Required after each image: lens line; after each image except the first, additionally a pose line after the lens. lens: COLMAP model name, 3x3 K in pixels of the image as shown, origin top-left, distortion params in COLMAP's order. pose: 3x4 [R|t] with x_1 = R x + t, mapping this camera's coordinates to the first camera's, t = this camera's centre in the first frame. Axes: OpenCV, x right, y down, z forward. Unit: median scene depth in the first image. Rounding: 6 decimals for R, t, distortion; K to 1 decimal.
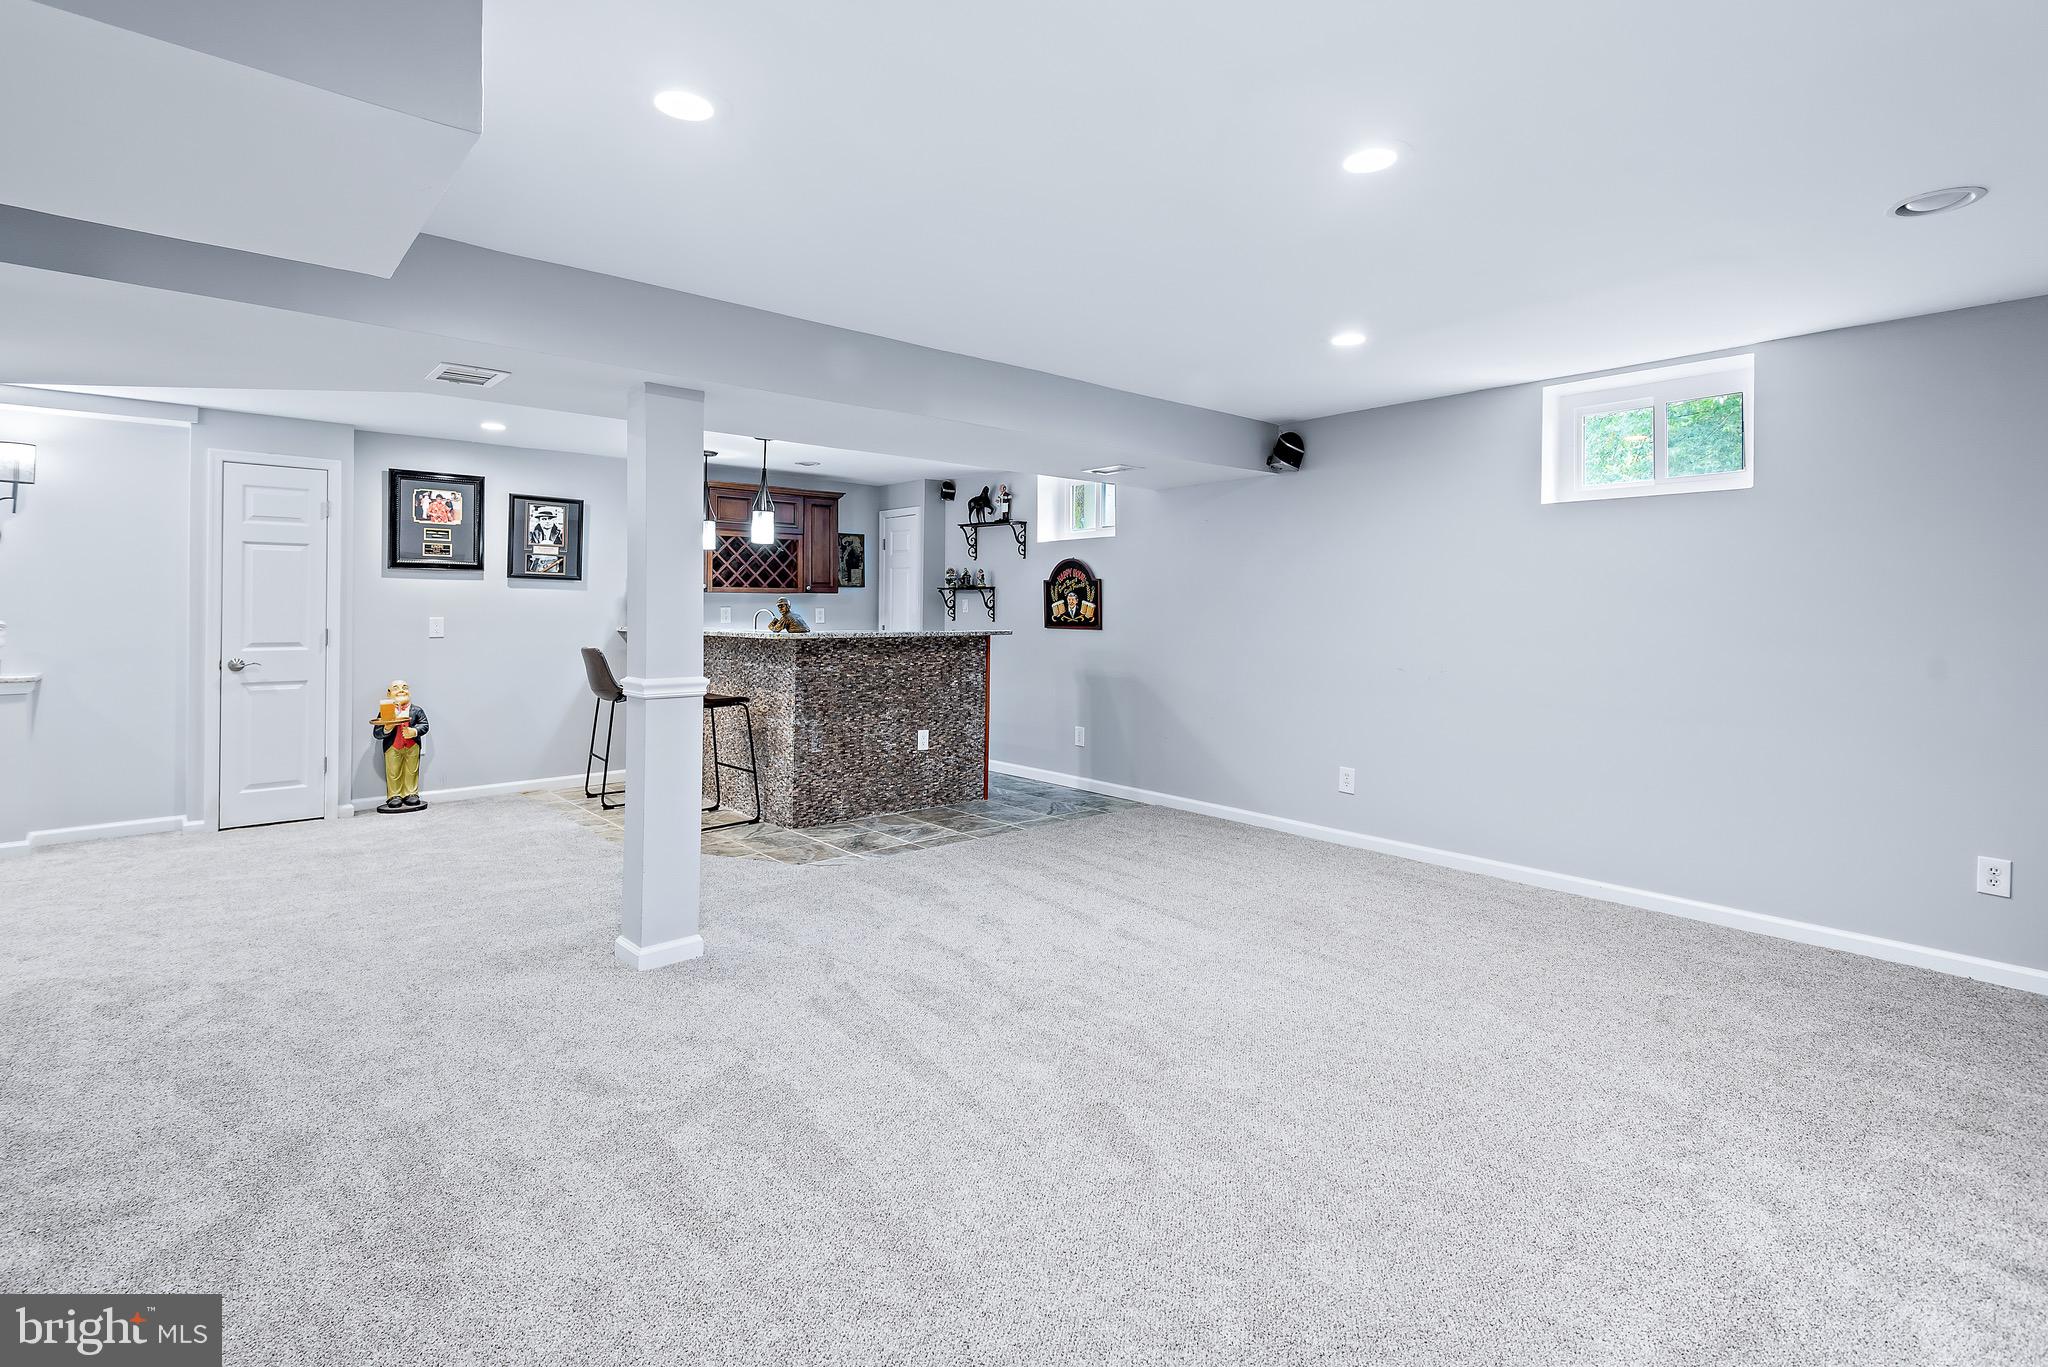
lens RADIAL K [[940.9, 0, 1051.8], [0, 940.9, 604.1], [0, 0, 1]] dist [0.021869, -0.007280]
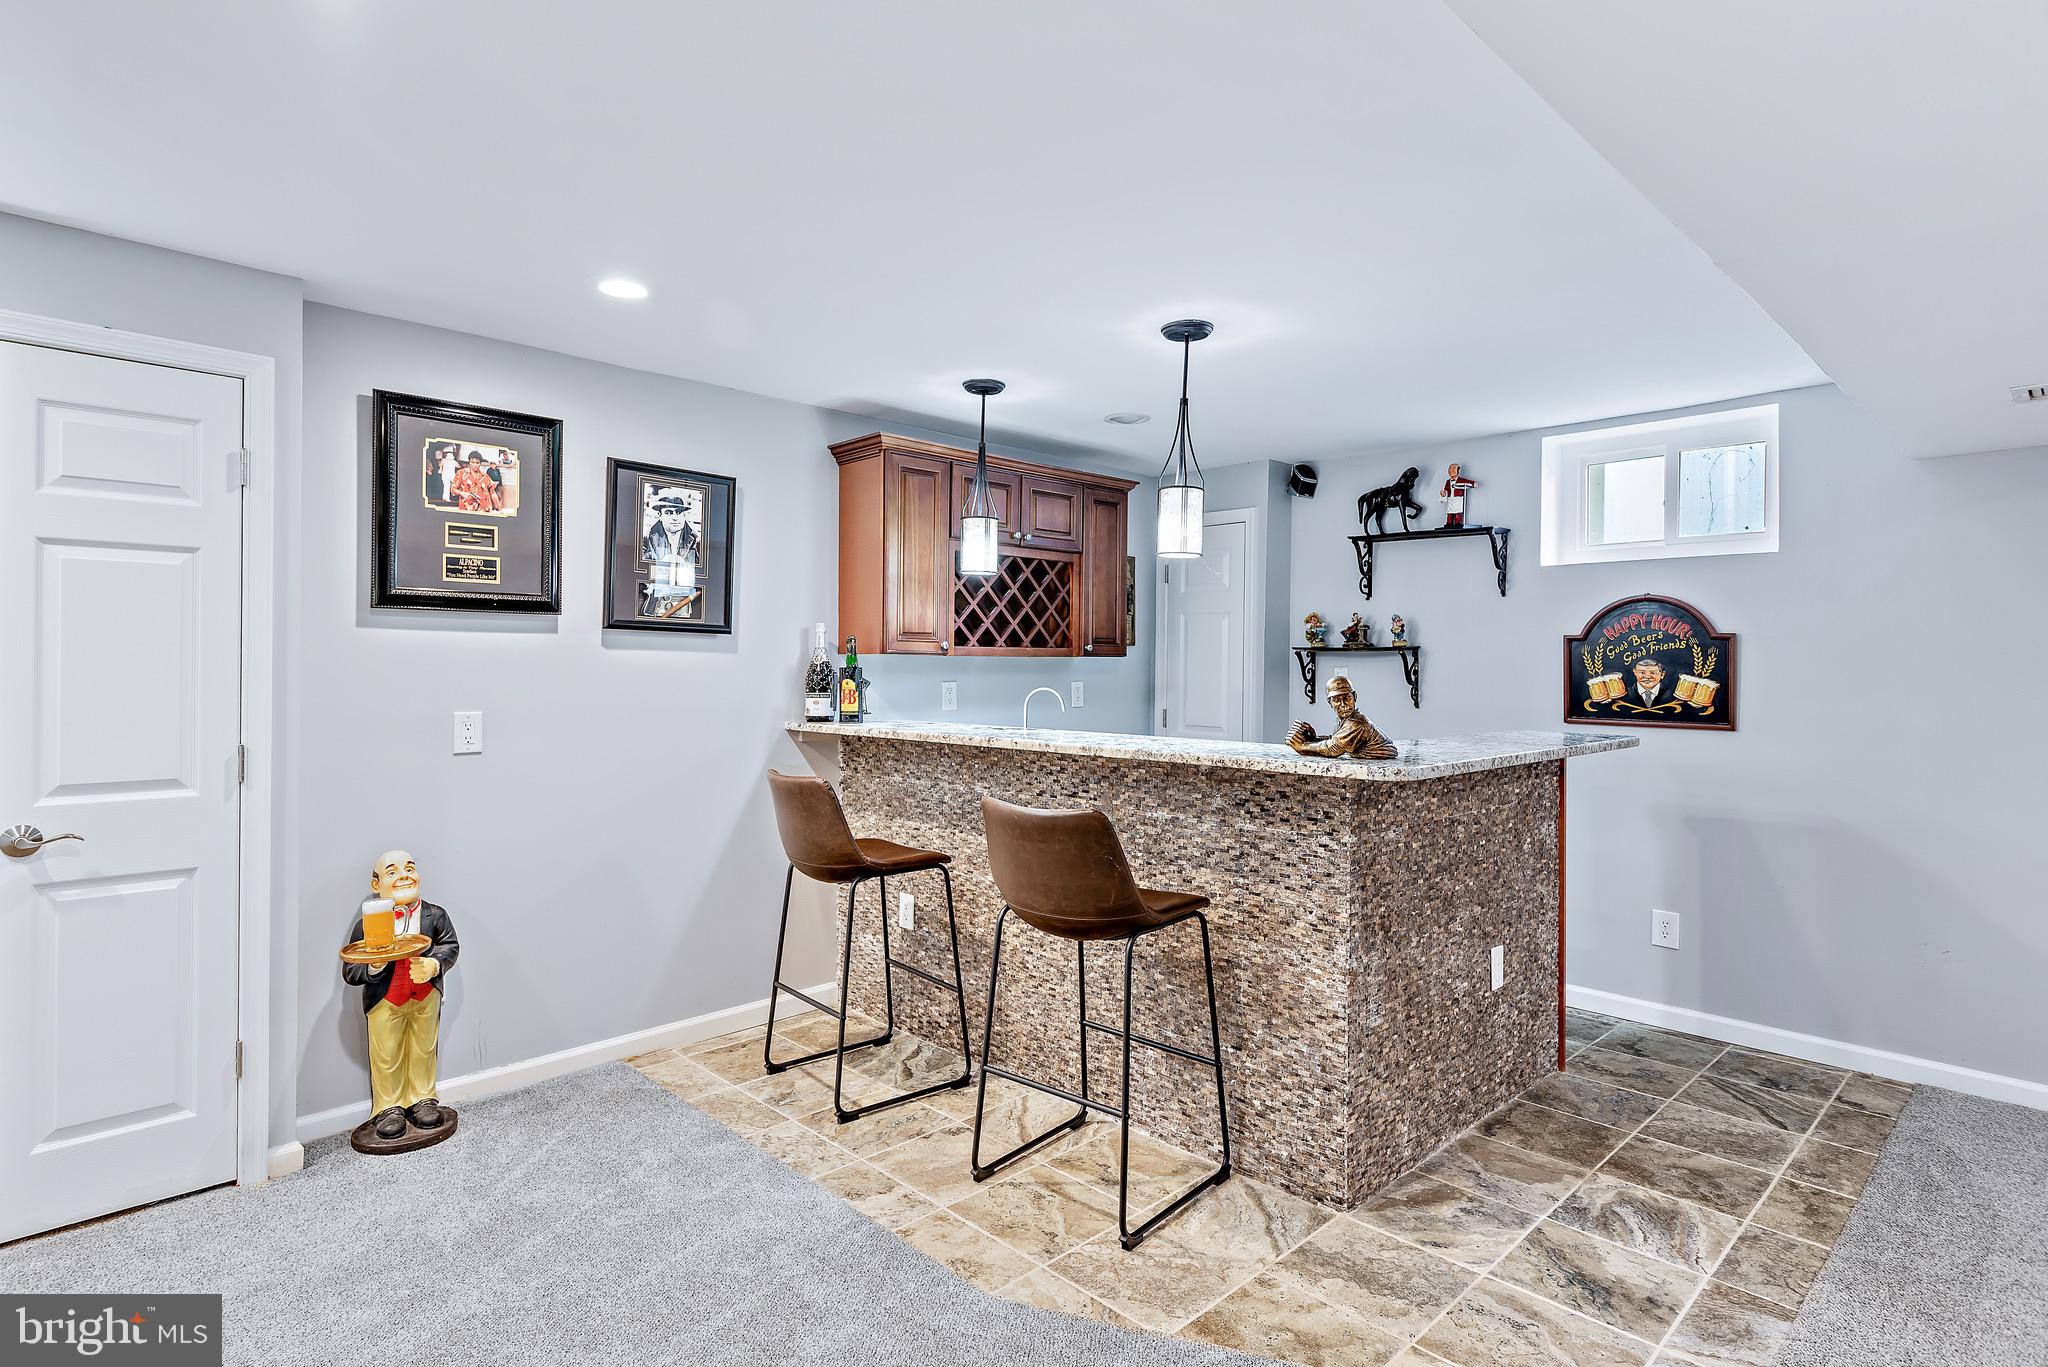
lens RADIAL K [[1056.3, 0, 1055.0], [0, 1056.3, 661.9], [0, 0, 1]] dist [0.022018, -0.005200]
pose [[0.999105, 0.001682, 0.042268, -0.349762], [-0.001853, 0.999990, 0.004014, -0.012512], [-0.042261, -0.004089, 0.999098, 0.421740]]
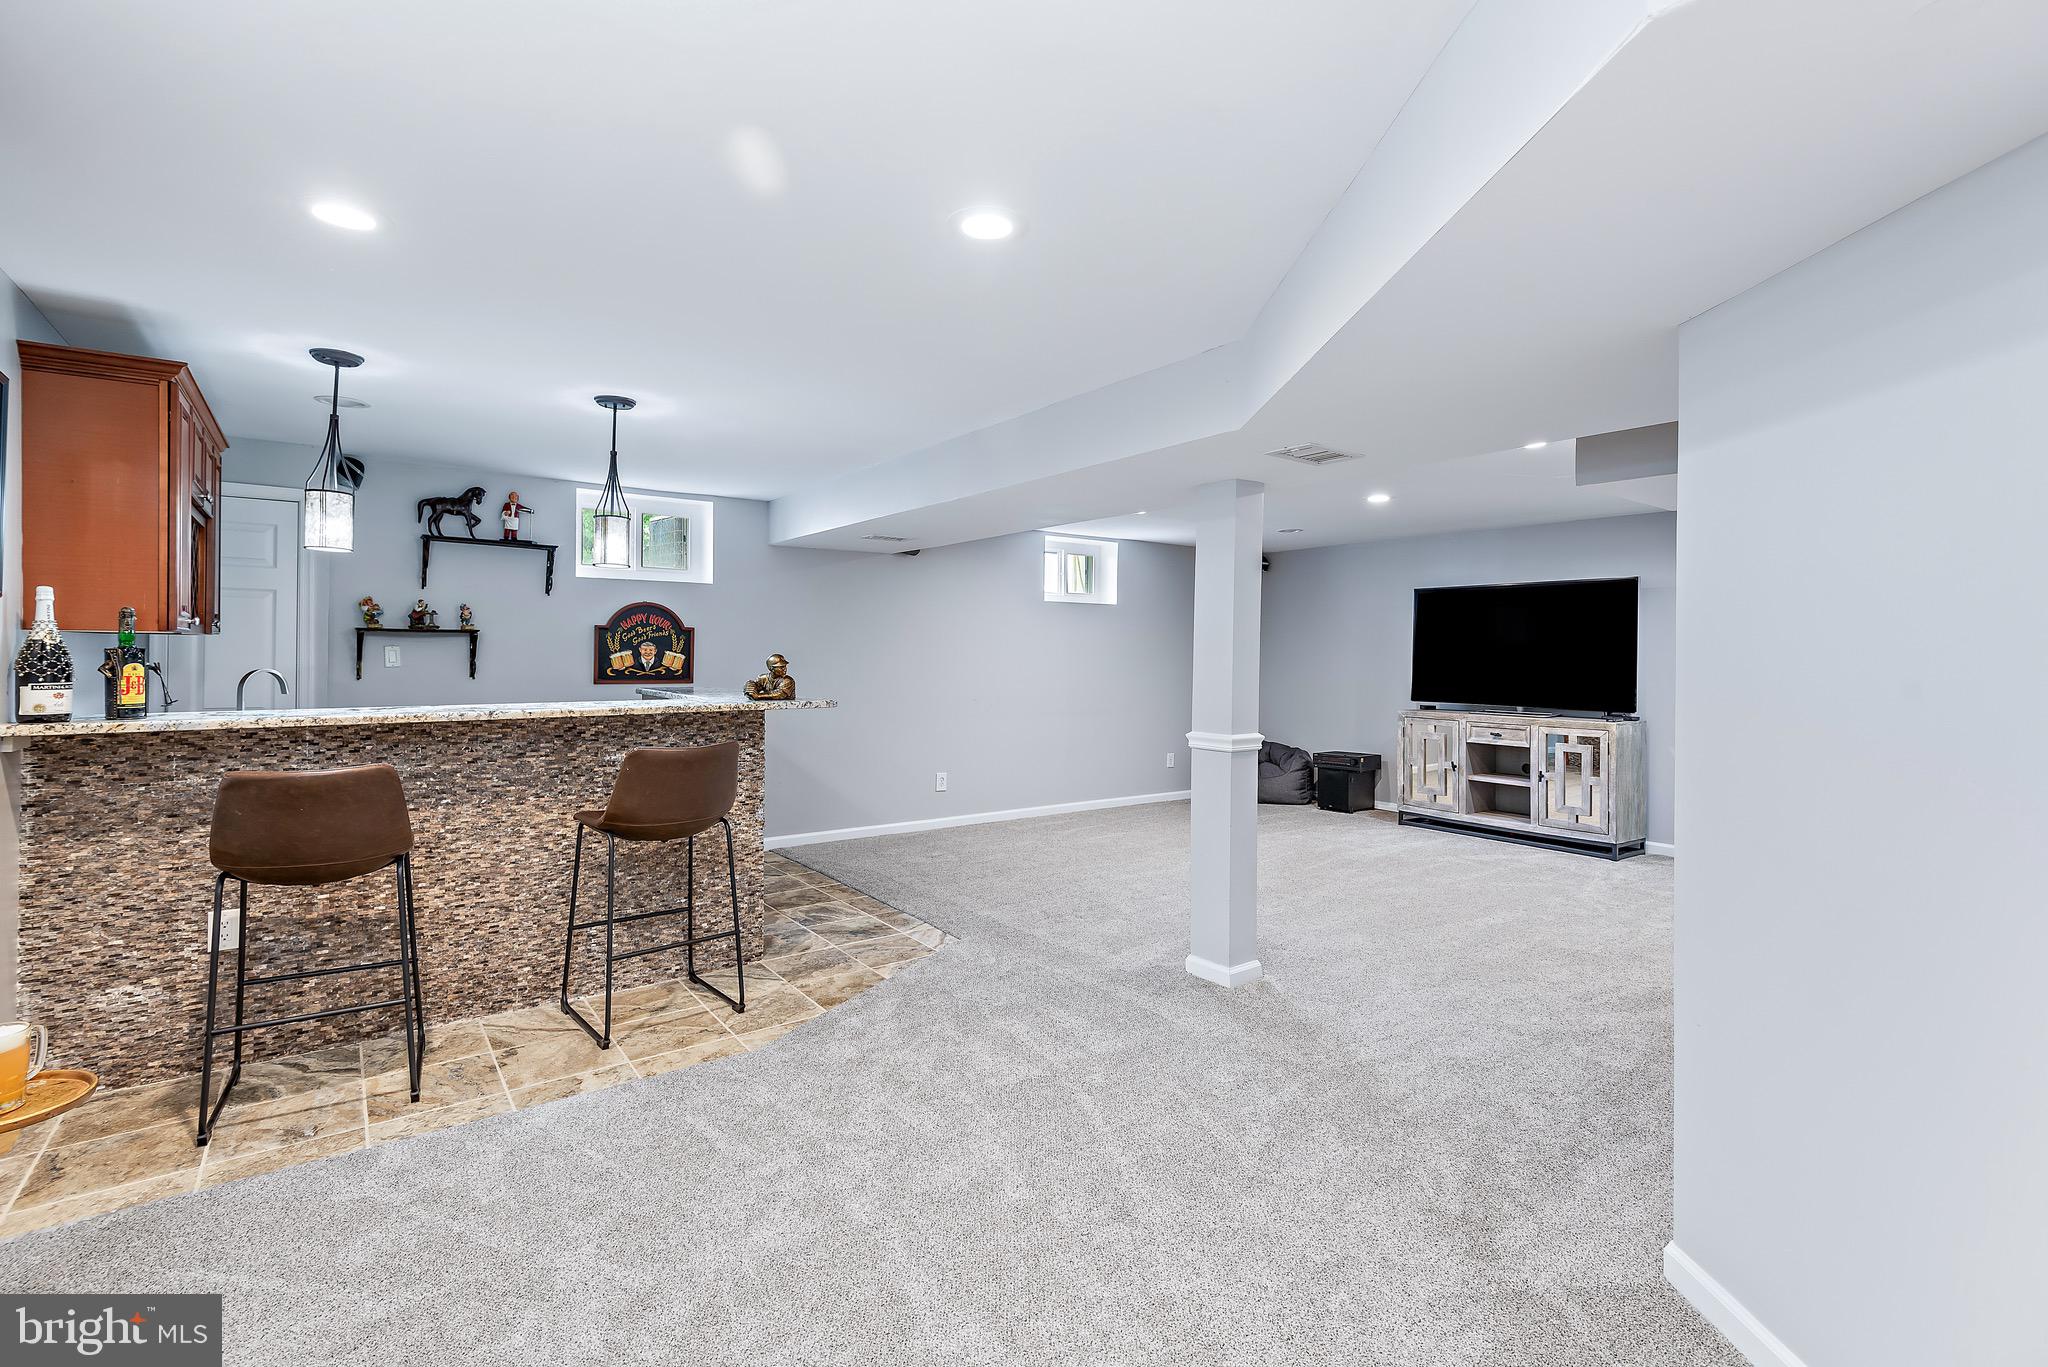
lens RADIAL K [[940.9, 0, 1009.5], [0, 940.9, 654.0], [0, 0, 1]] dist [0.021869, -0.007280]
pose [[0.101288, -0.007463, 0.994829, -0.831905], [-0.014474, 0.999855, 0.008974, -0.013698], [-0.994752, -0.015308, 0.101165, 0.595838]]
